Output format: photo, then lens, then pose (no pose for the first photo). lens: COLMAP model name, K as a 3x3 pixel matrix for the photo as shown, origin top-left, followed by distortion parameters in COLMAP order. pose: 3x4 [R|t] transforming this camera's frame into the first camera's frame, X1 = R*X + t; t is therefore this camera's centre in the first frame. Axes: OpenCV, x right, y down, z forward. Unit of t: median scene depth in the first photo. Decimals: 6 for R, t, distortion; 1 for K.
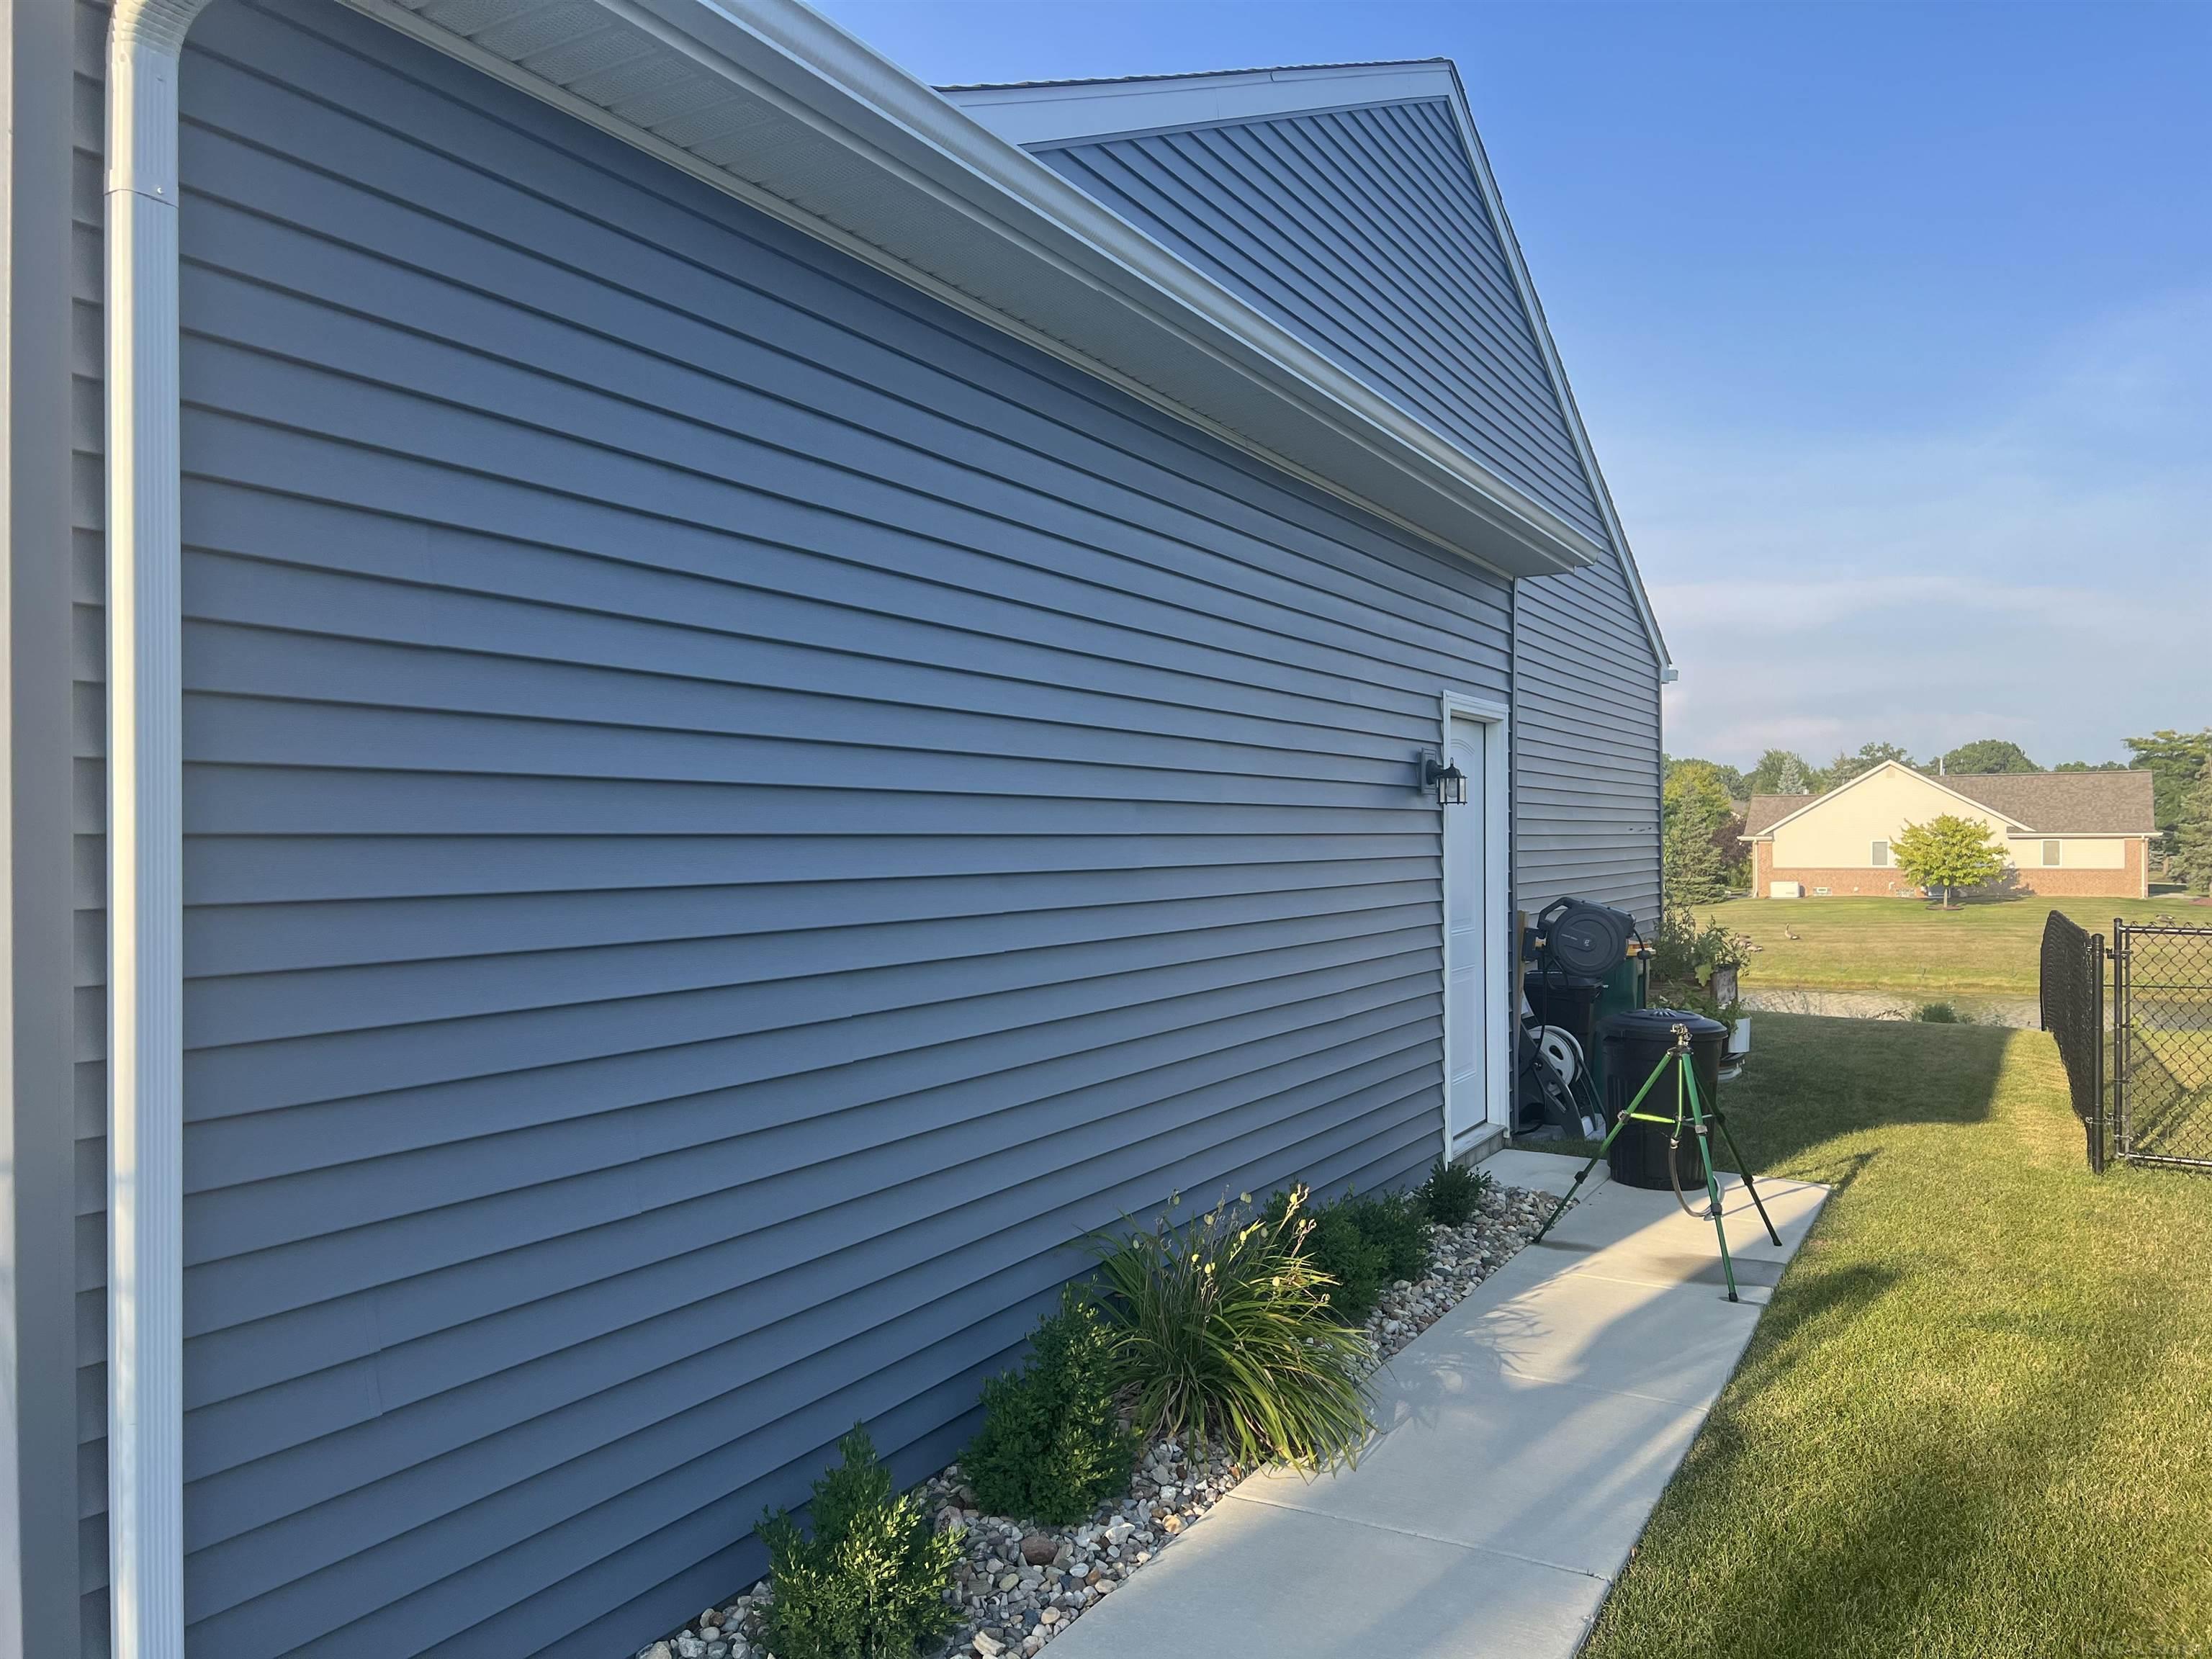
lens RADIAL K [[1675.8, 0, 1111.9], [0, 1675.8, 827.0], [0, 0, 1]] dist [-0.001148, 0.000543]
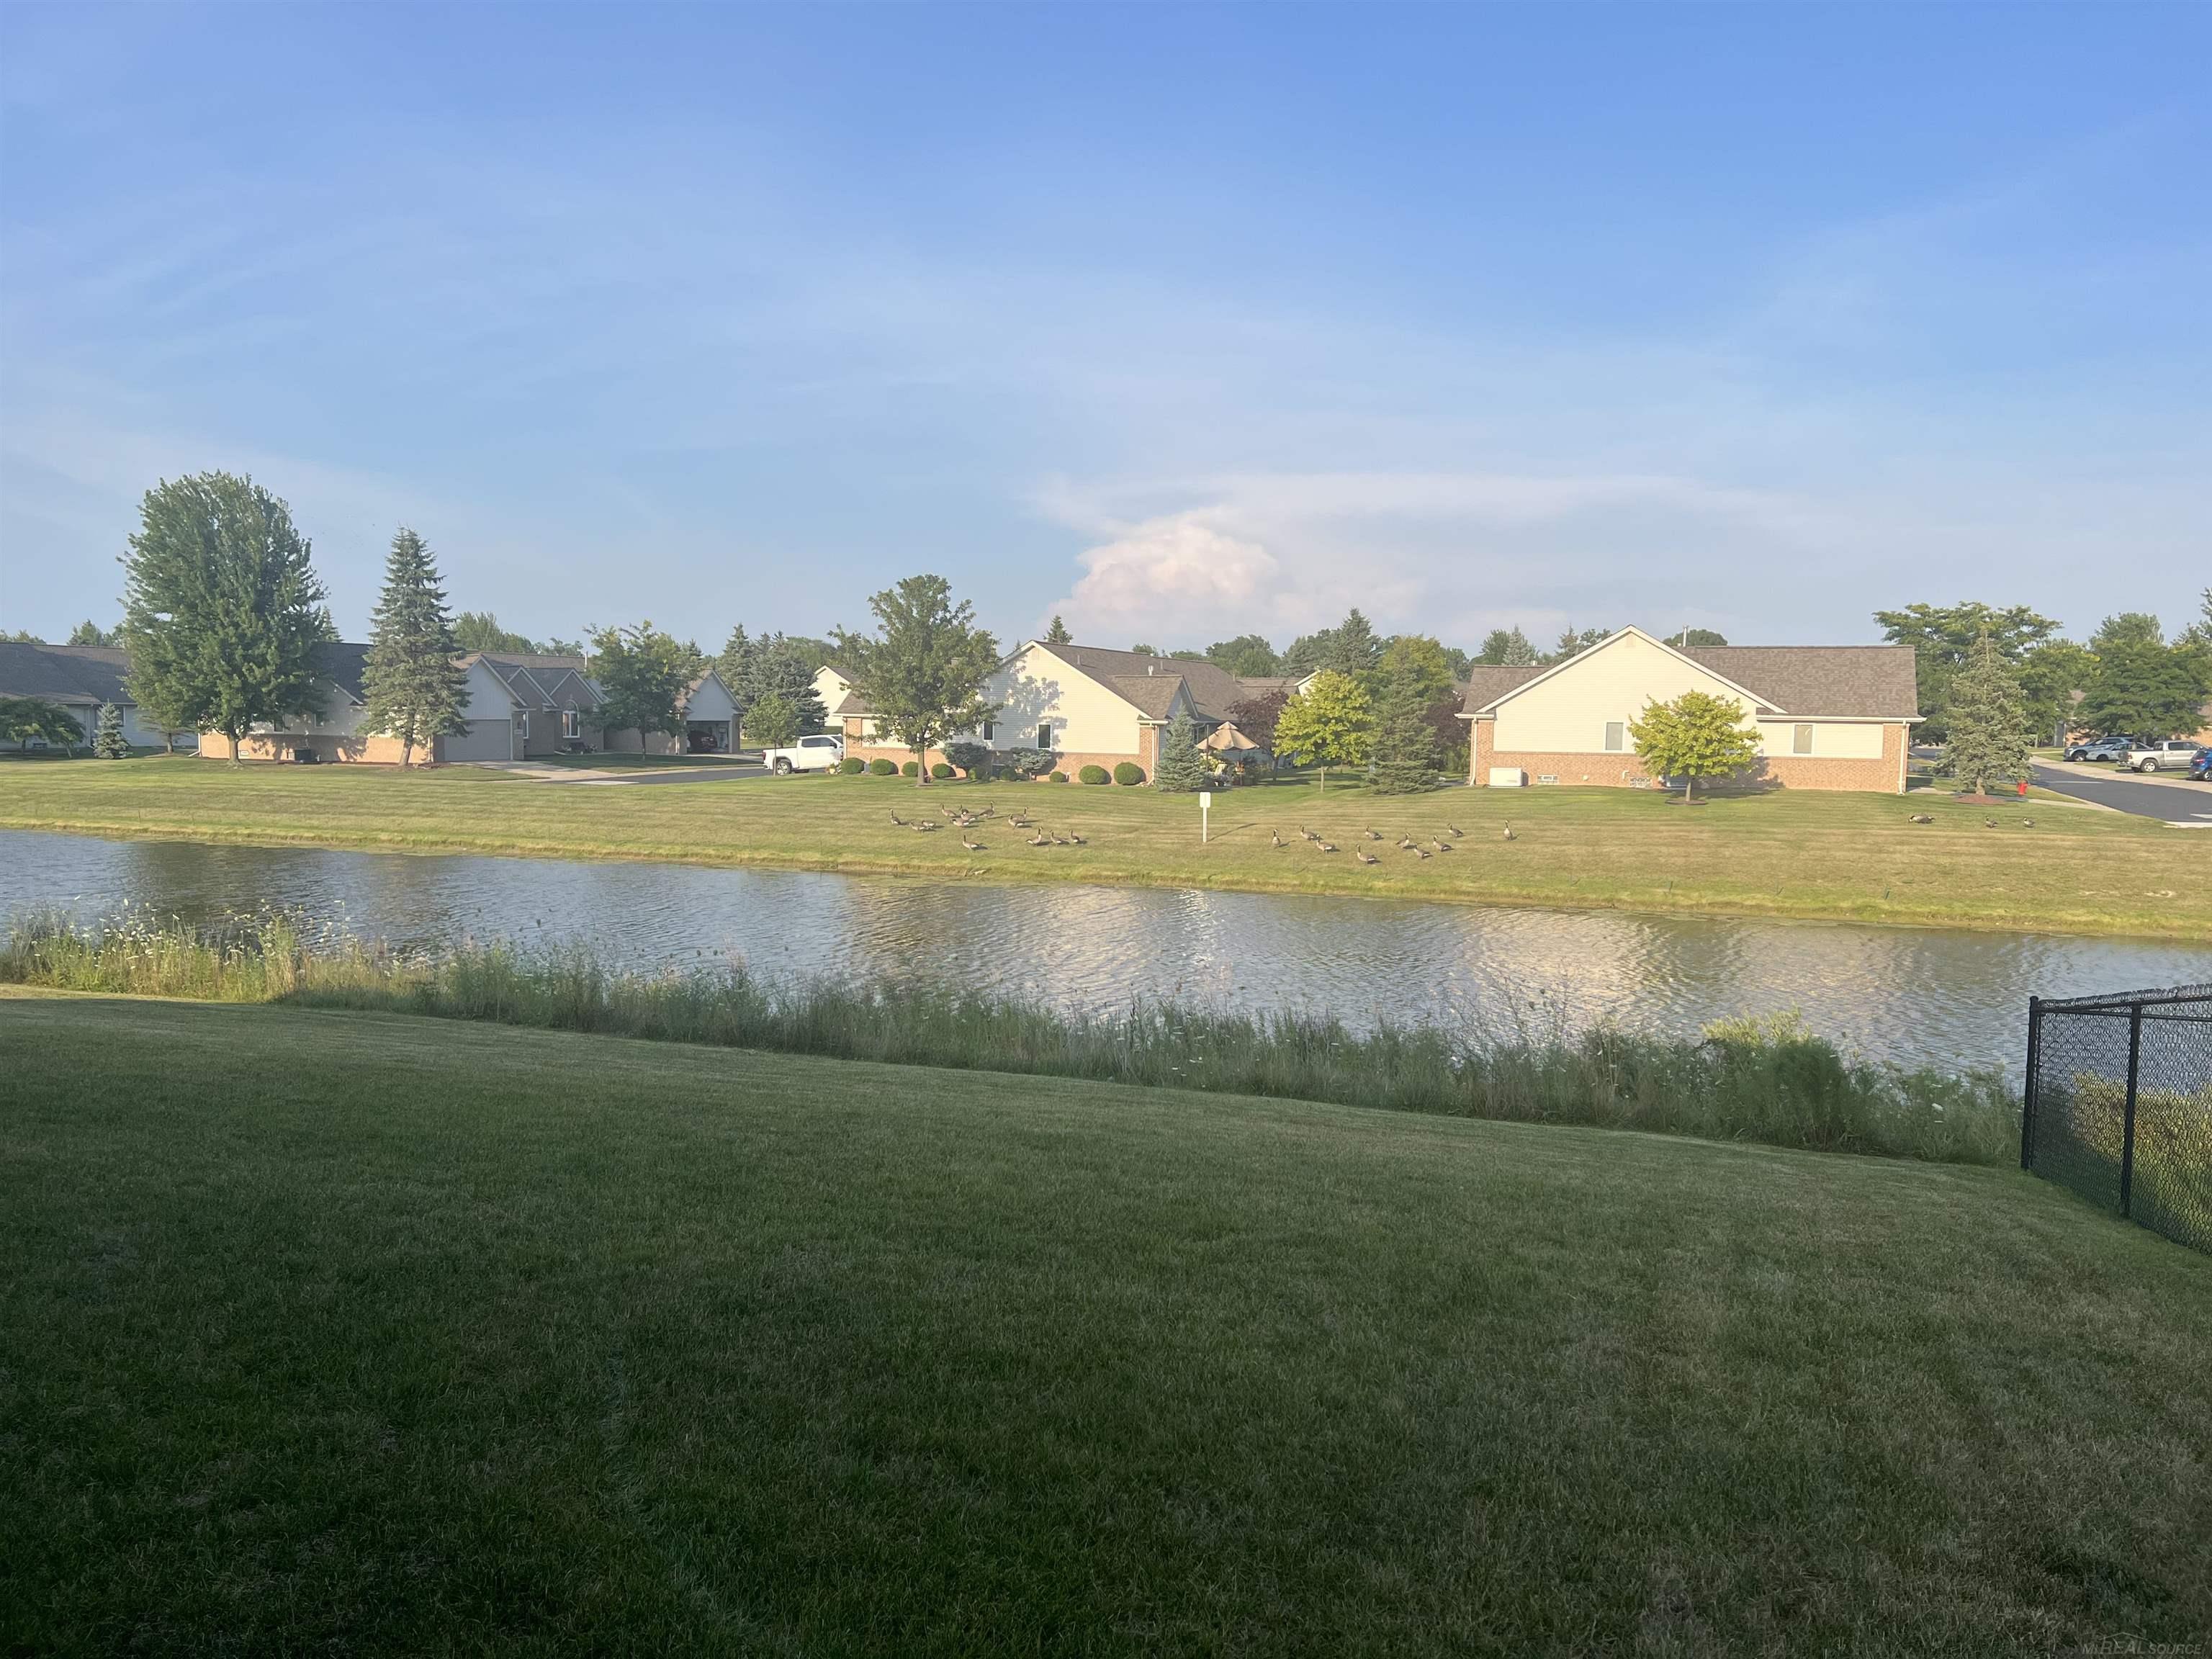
lens RADIAL K [[1675.8, 0, 1102.6], [0, 1675.8, 836.2], [0, 0, 1]] dist [-0.001148, 0.000543]
pose [[0.989127, 0.008544, 0.146814, 0.080274], [-0.020353, 0.996657, 0.079119, 0.004471], [-0.145647, -0.081247, 0.985995, 0.203634]]
